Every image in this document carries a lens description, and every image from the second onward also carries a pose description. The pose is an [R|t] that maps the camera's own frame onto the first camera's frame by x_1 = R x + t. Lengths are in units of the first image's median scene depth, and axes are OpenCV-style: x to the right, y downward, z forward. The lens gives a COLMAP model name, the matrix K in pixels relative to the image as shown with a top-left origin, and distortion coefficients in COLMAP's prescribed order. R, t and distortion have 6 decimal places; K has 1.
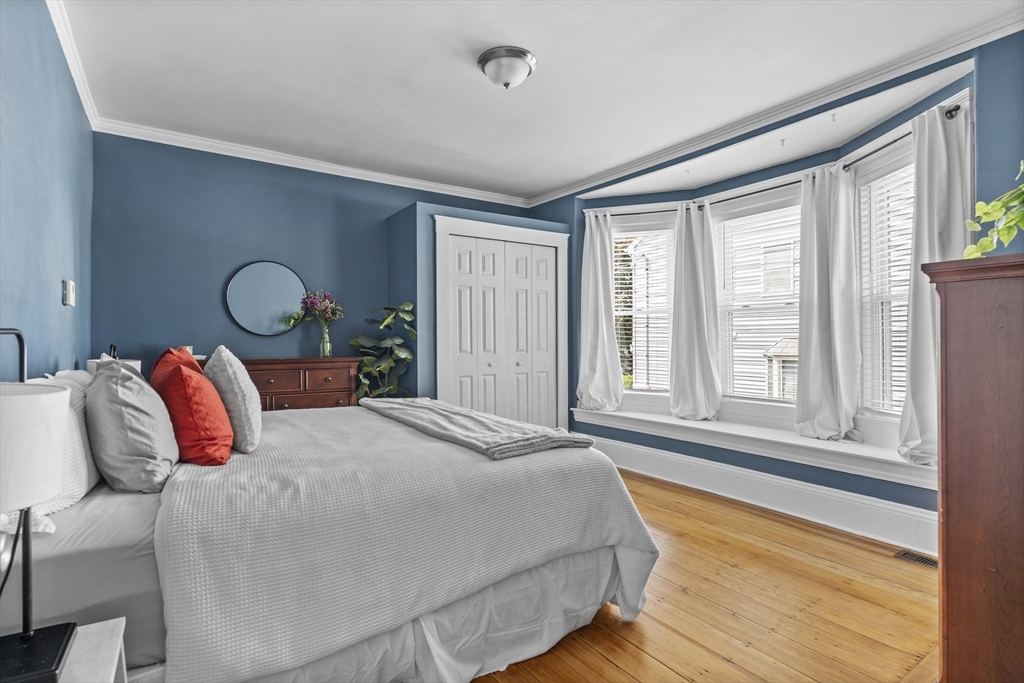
lens RADIAL K [[510.1, 0, 510.4], [0, 510.1, 341.1], [0, 0, 1]] dist [-0.003559, -0.000265]
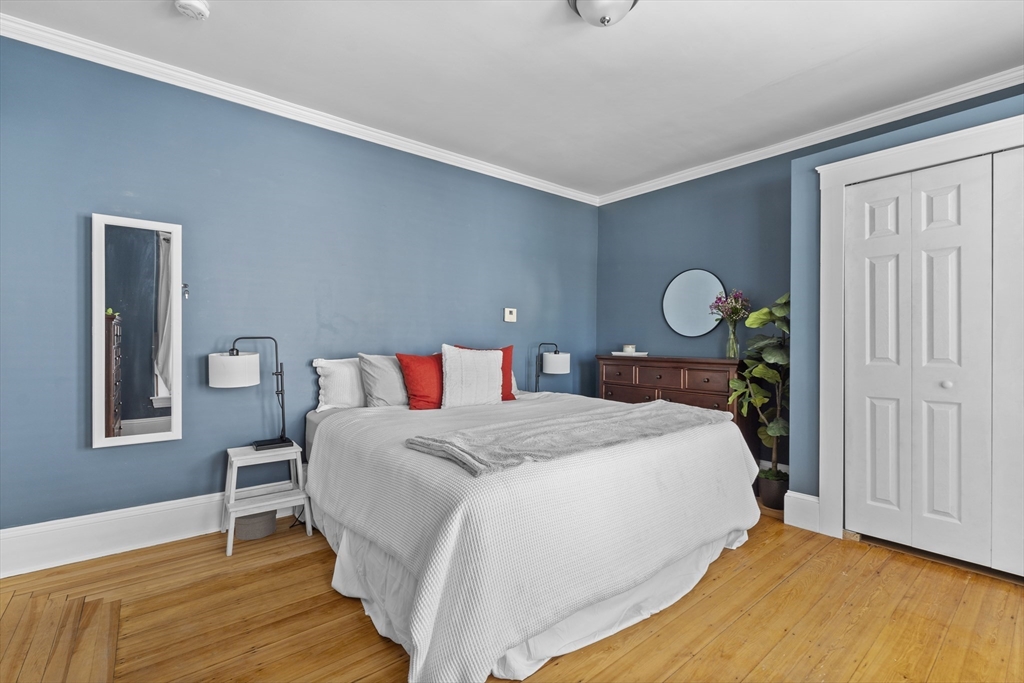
lens RADIAL K [[454.8, 0, 510.5], [0, 454.8, 340.4], [0, 0, 1]] dist [-0.002603, 0.000573]
pose [[0.095257, 0.000117, -0.995453, 0.452845], [-0.001143, 0.999999, 0.000008, -0.002374], [0.995452, 0.001137, 0.095257, 0.513245]]
